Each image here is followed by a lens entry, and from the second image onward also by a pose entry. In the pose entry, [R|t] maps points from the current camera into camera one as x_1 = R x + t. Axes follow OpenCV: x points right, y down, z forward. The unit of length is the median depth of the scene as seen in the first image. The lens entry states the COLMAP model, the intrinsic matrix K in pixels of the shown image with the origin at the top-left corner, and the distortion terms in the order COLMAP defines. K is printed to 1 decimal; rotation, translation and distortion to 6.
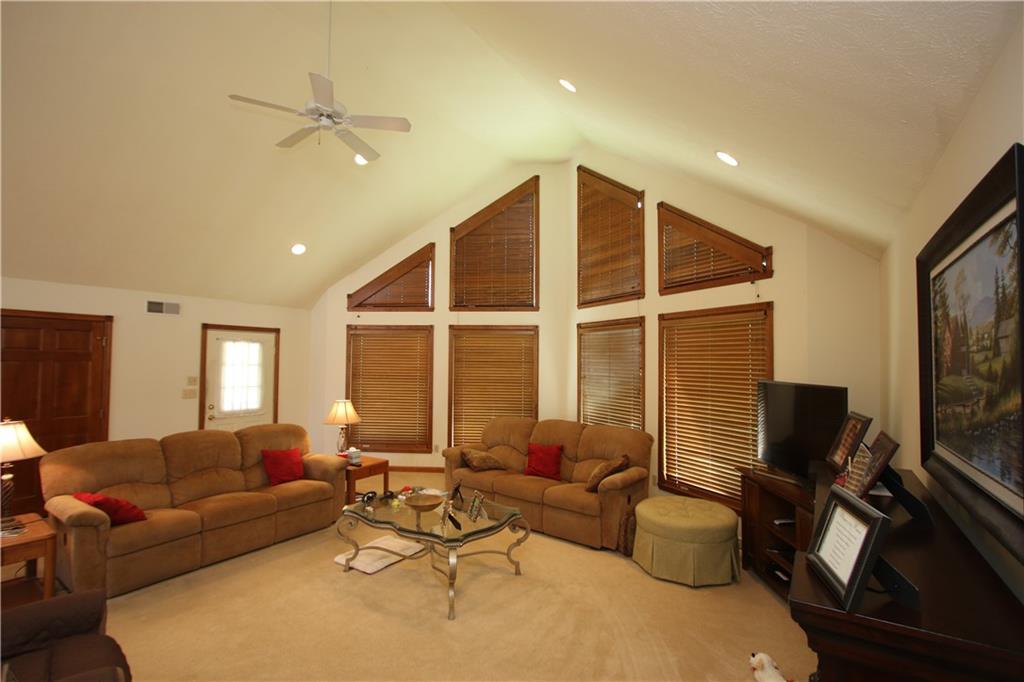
lens RADIAL K [[465.9, 0, 510.0], [0, 465.9, 345.7], [0, 0, 1]] dist [-0.020584, 0.000112]
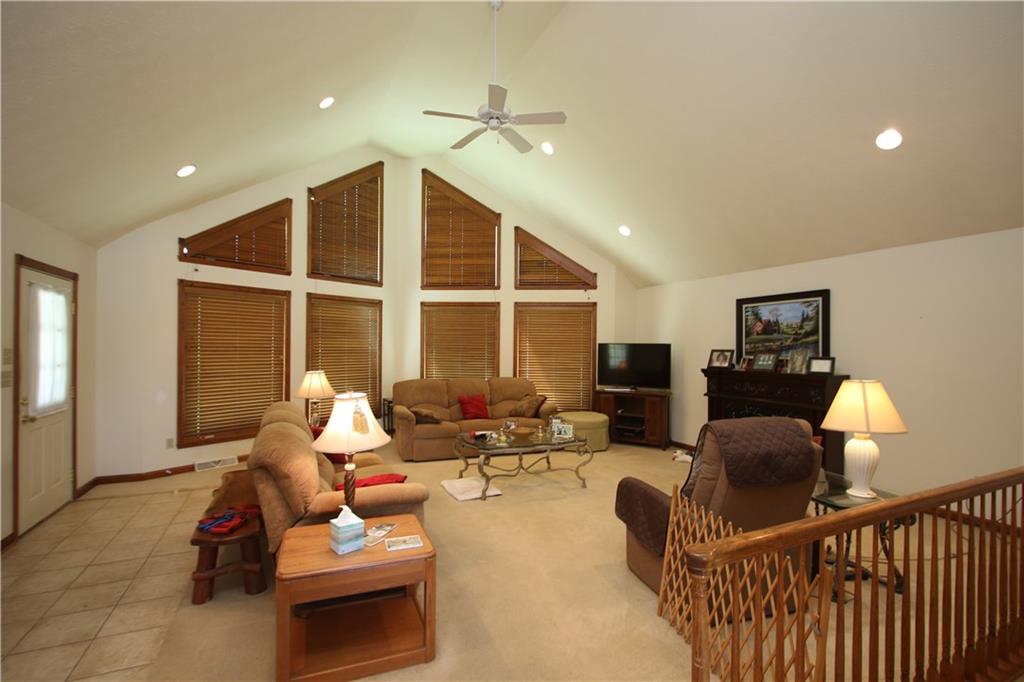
lens RADIAL K [[465.9, 0, 510.0], [0, 465.9, 345.7], [0, 0, 1]] dist [-0.020584, 0.000112]
pose [[0.525182, -0.004881, 0.850976, -0.726950], [-0.030002, 0.999256, 0.024247, 0.028178], [-0.850461, -0.038265, 0.524645, 0.167362]]
